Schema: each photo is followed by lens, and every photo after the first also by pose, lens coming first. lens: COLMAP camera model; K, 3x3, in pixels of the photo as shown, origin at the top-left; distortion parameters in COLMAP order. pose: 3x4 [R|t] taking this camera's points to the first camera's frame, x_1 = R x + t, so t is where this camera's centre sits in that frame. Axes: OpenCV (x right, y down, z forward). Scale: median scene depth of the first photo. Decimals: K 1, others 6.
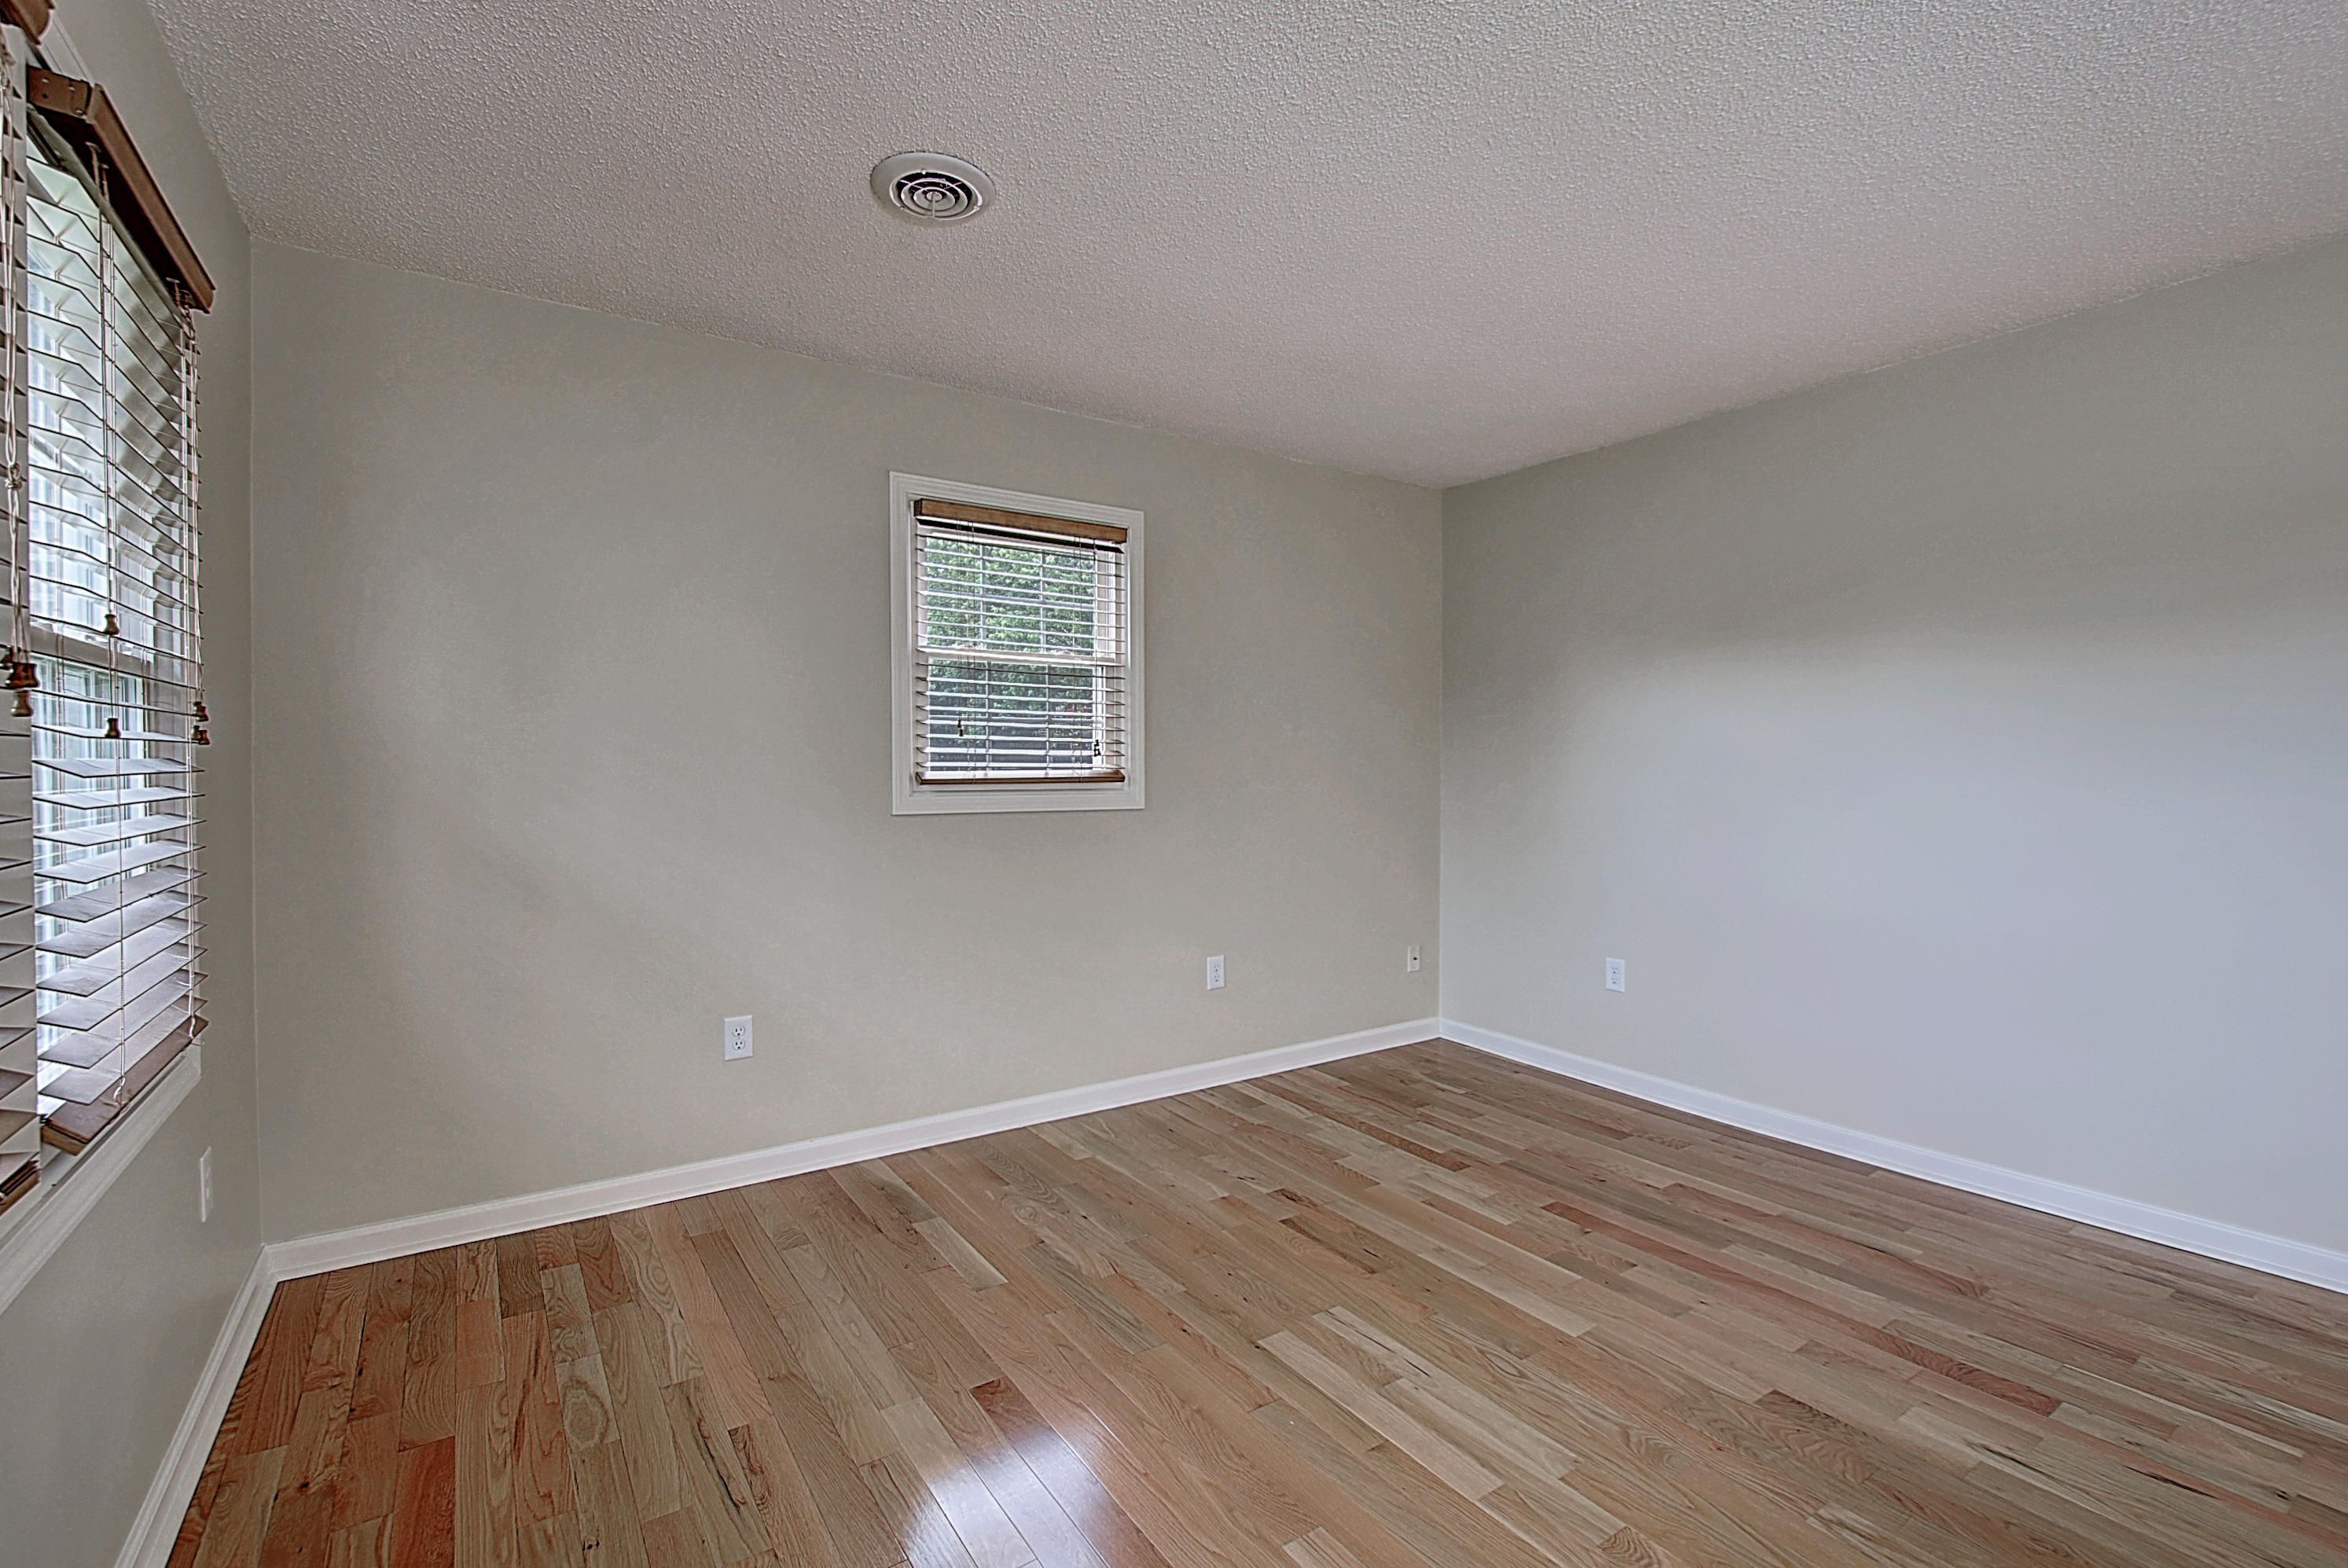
lens RADIAL K [[1032.4, 0, 1155.7], [0, 1032.4, 769.8], [0, 0, 1]] dist [-0.002341, -0.000357]
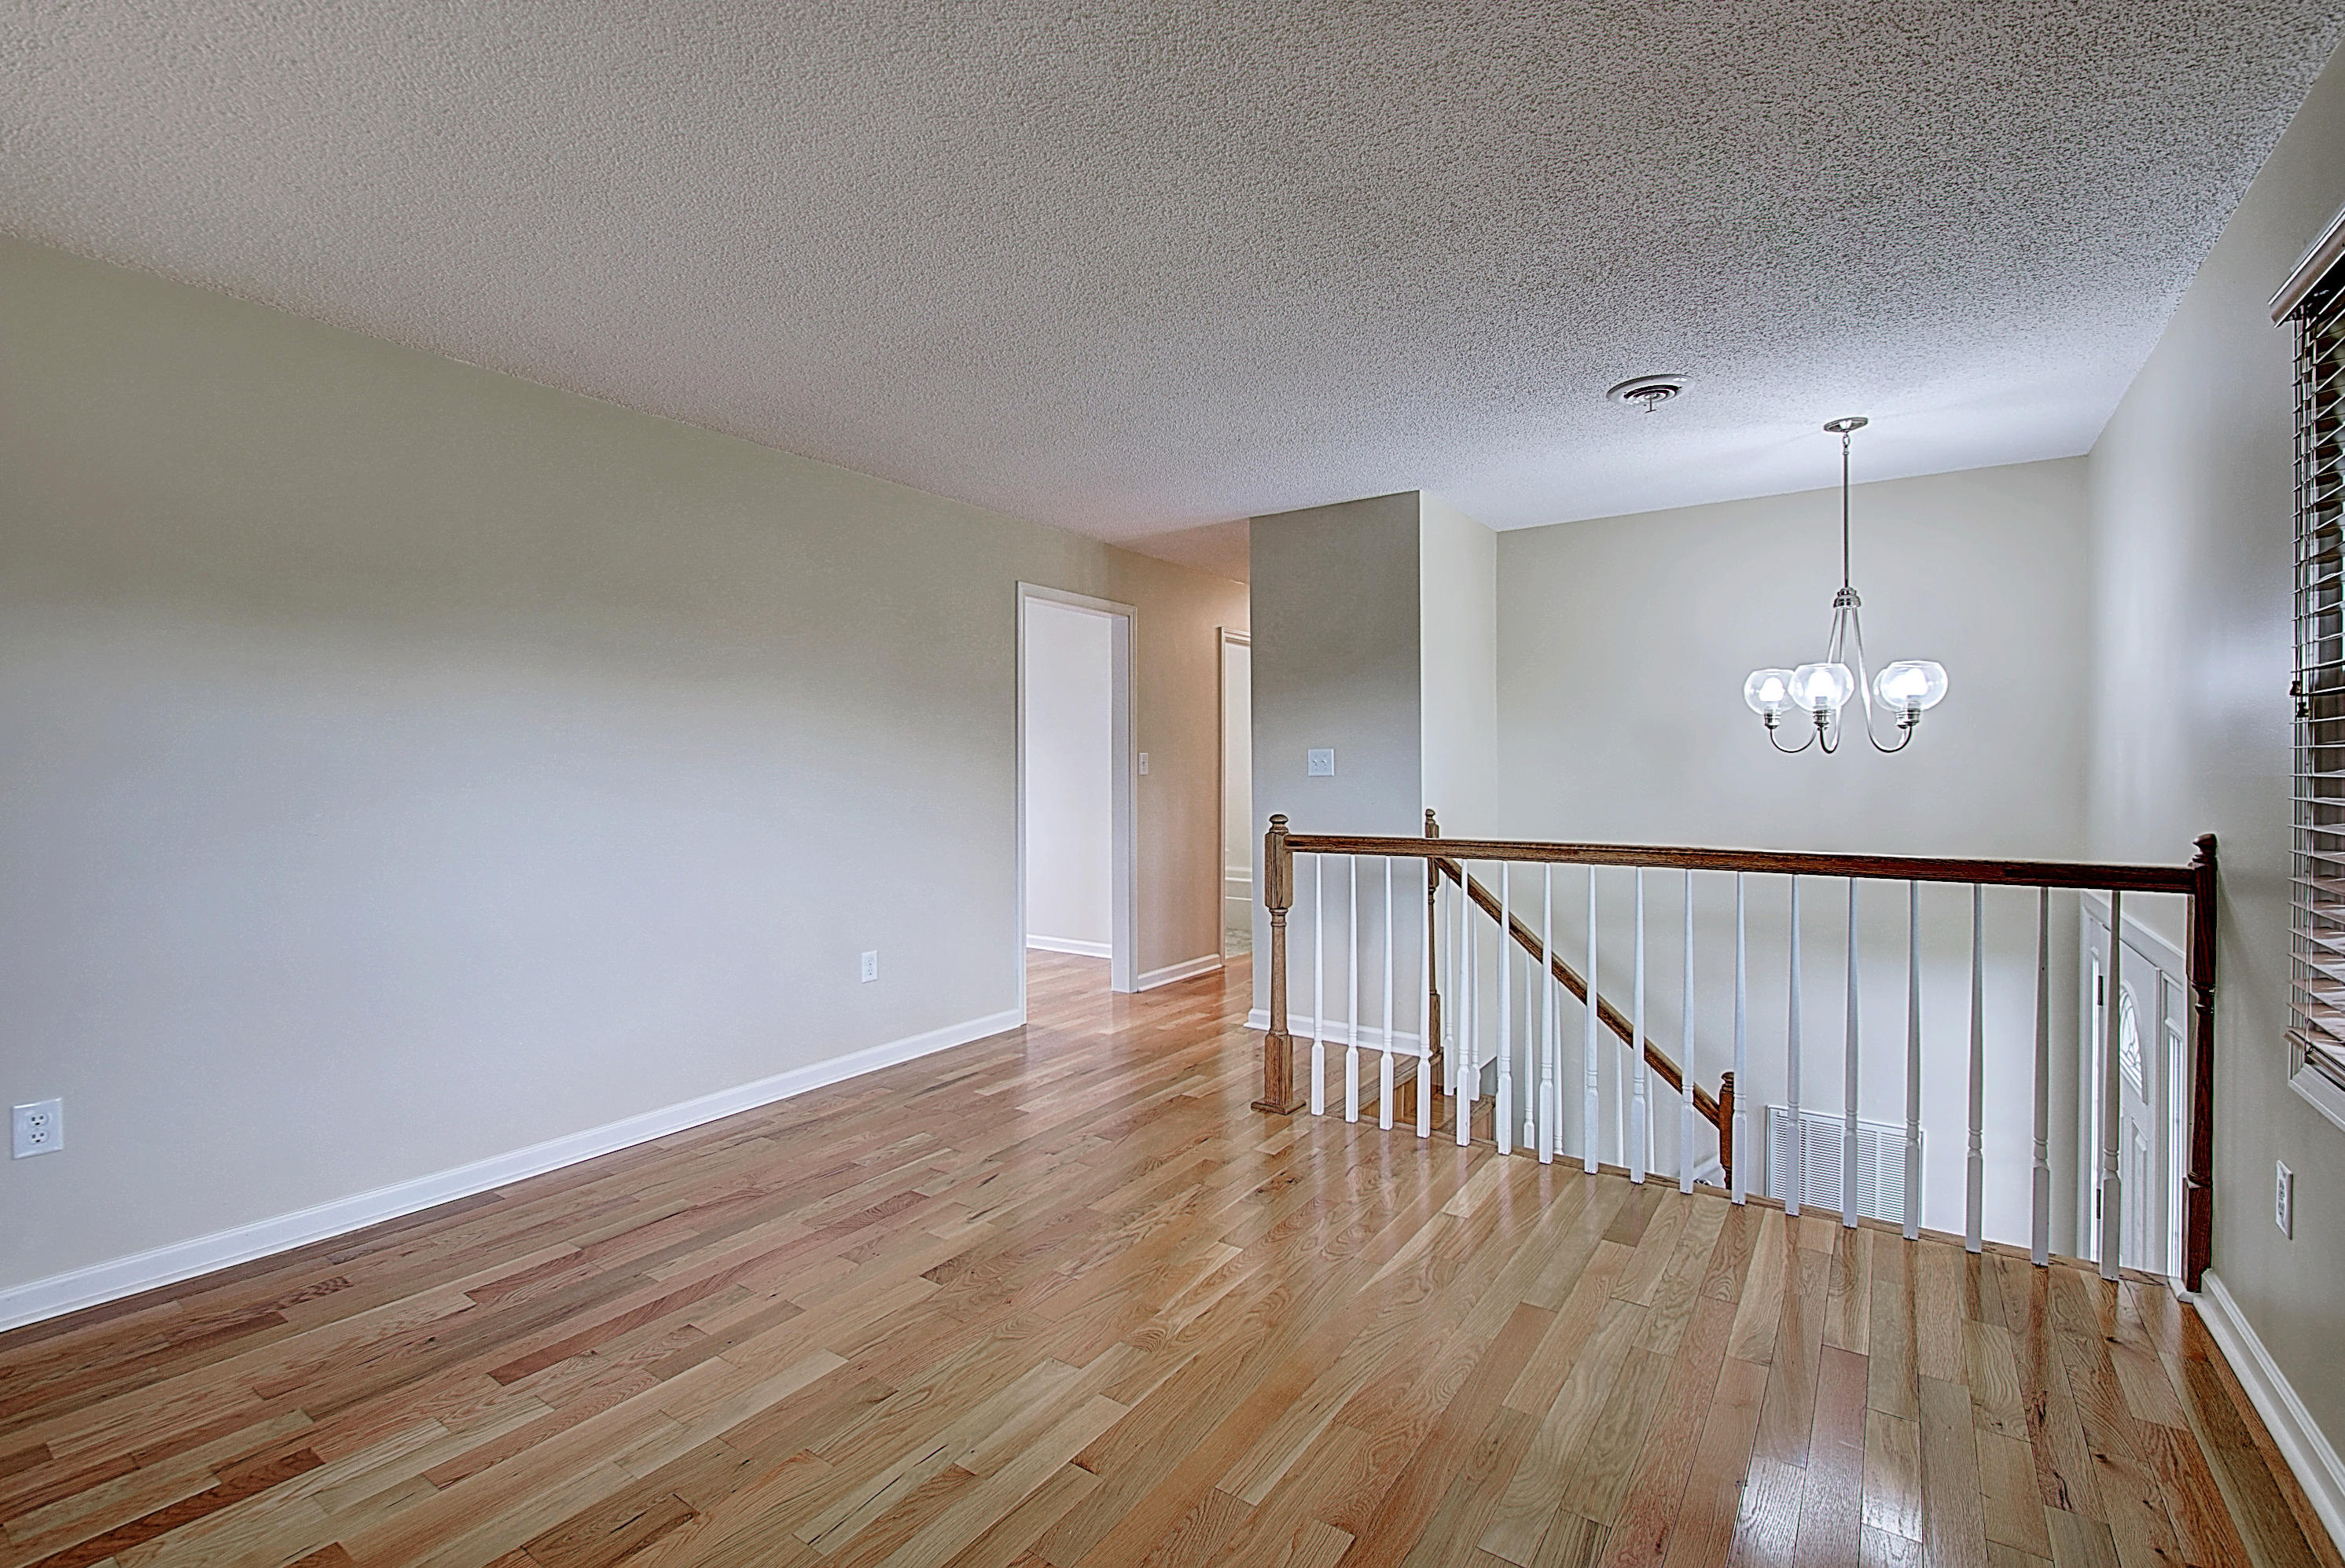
lens RADIAL K [[1046.7, 0, 1148.8], [0, 1046.7, 785.2], [0, 0, 1]] dist [-0.007334, -0.000431]
pose [[-0.365782, -0.009071, 0.930656, -0.455474], [0.006272, 0.999906, 0.012211, -0.004698], [-0.930679, 0.010303, -0.365691, 0.810519]]
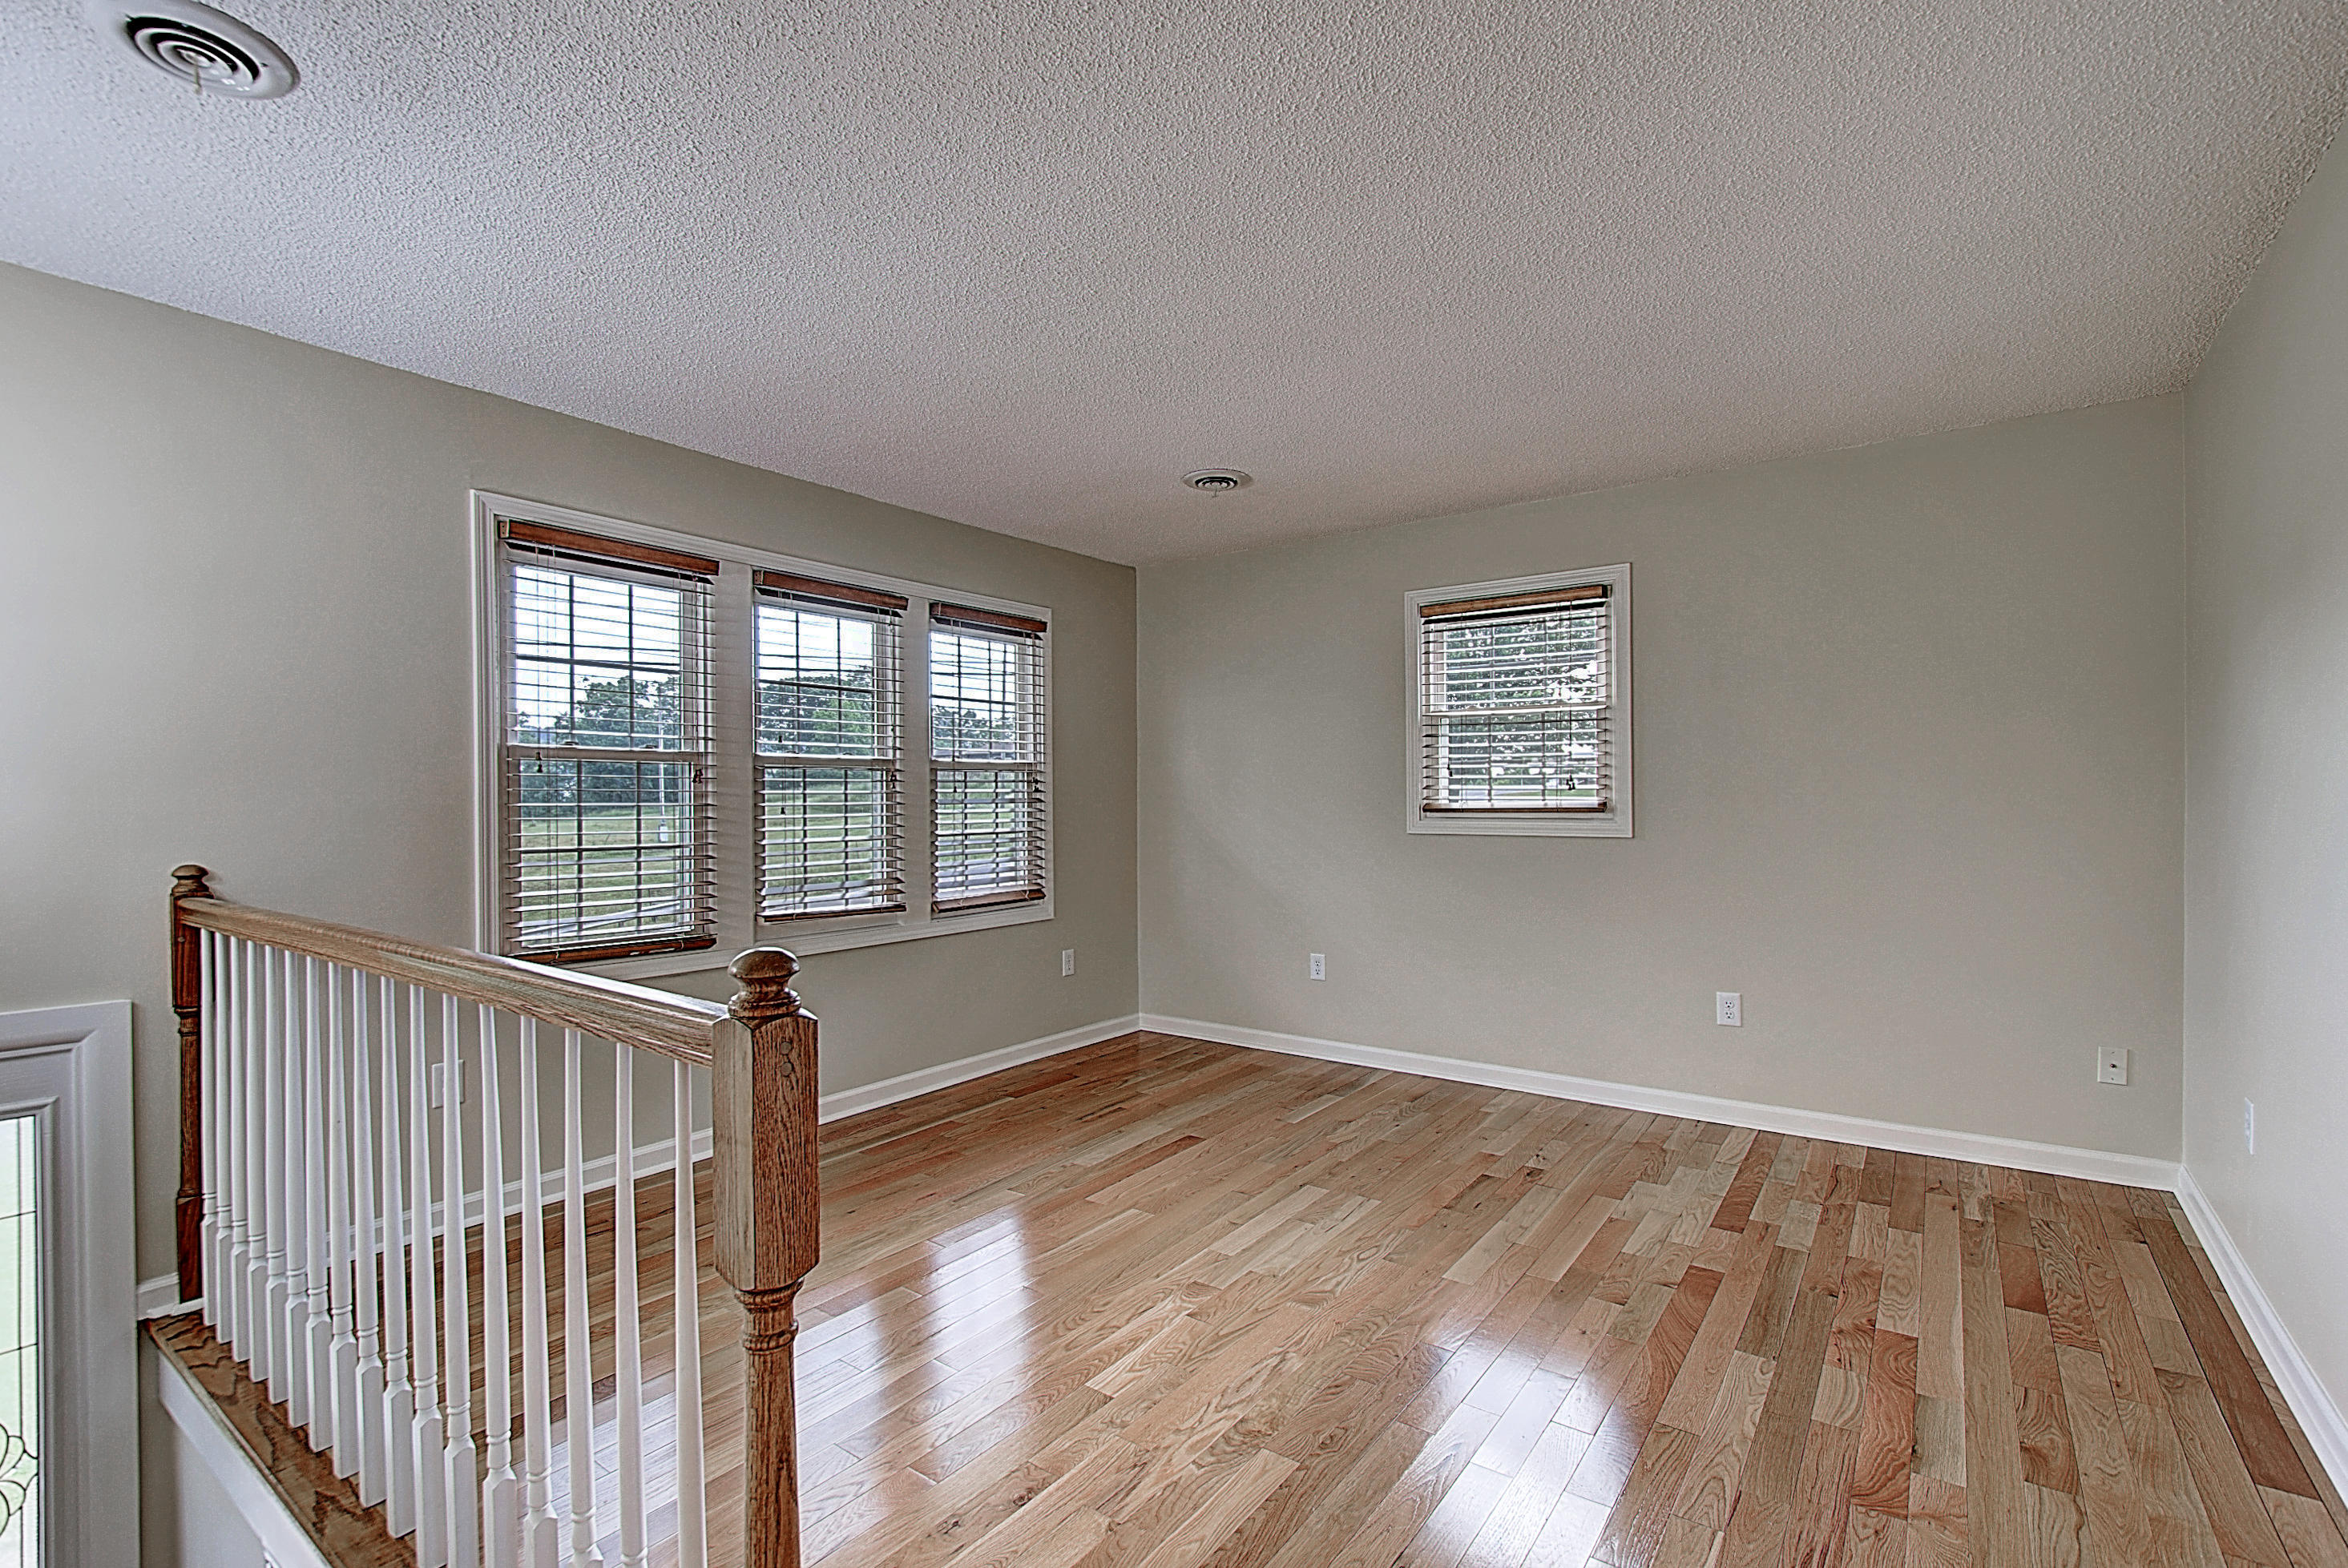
lens RADIAL K [[1048.0, 0, 1150.3], [0, 1048.0, 785.2], [0, 0, 1]] dist [-0.007334, -0.000431]
pose [[0.341171, -0.011672, -0.939929, 1.071665], [0.000545, 0.999925, -0.012219, -0.005213], [0.940001, 0.003657, 0.341152, 0.195824]]
